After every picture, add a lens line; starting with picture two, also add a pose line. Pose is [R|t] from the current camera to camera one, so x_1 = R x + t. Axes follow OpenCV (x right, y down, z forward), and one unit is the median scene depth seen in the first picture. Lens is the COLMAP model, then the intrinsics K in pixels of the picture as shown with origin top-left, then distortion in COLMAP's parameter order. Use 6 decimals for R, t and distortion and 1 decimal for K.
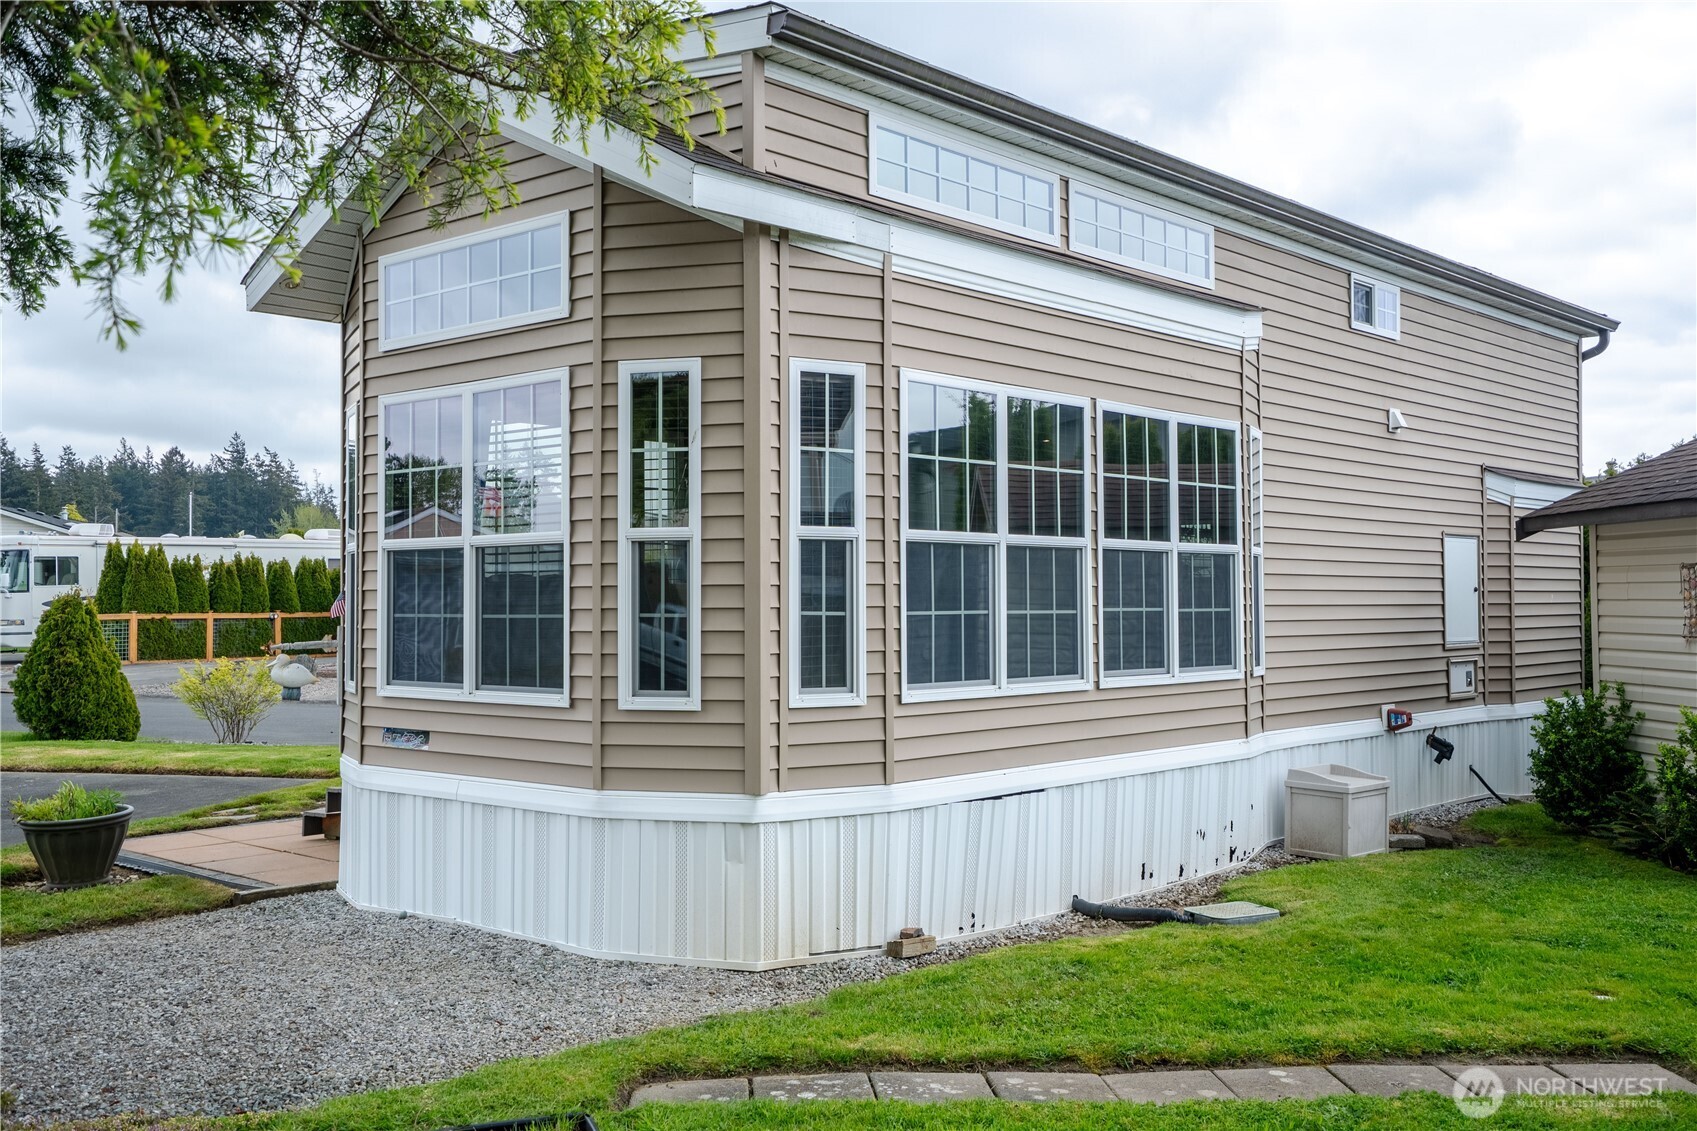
lens RADIAL K [[1636.1, 0, 844.3], [0, 1636.1, 558.1], [0, 0, 1]] dist [0.058026, 0.019624]
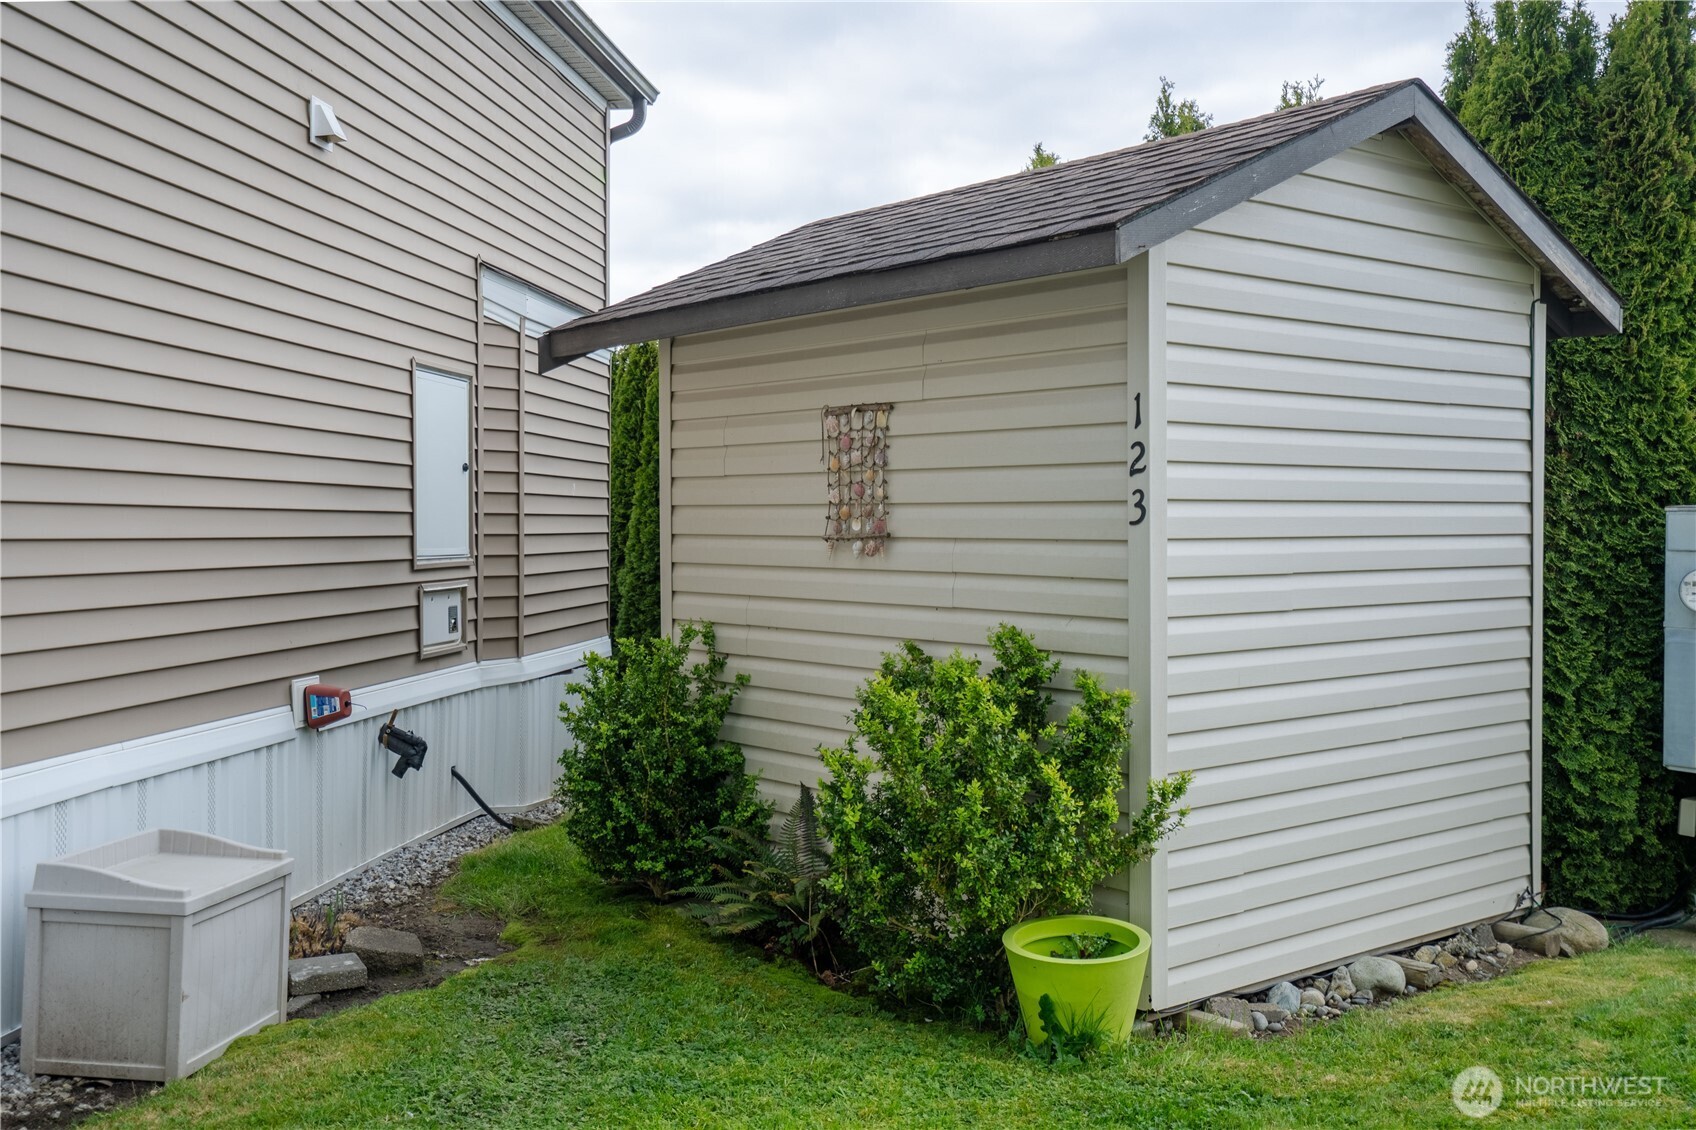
lens RADIAL K [[1635.2, 0, 843.8], [0, 1635.2, 557.6], [0, 0, 1]] dist [0.058026, 0.019624]
pose [[0.822165, -0.005629, 0.569222, 0.176721], [-0.019684, 0.999072, 0.038310, 0.028777], [-0.568909, -0.042701, 0.821291, 0.486738]]
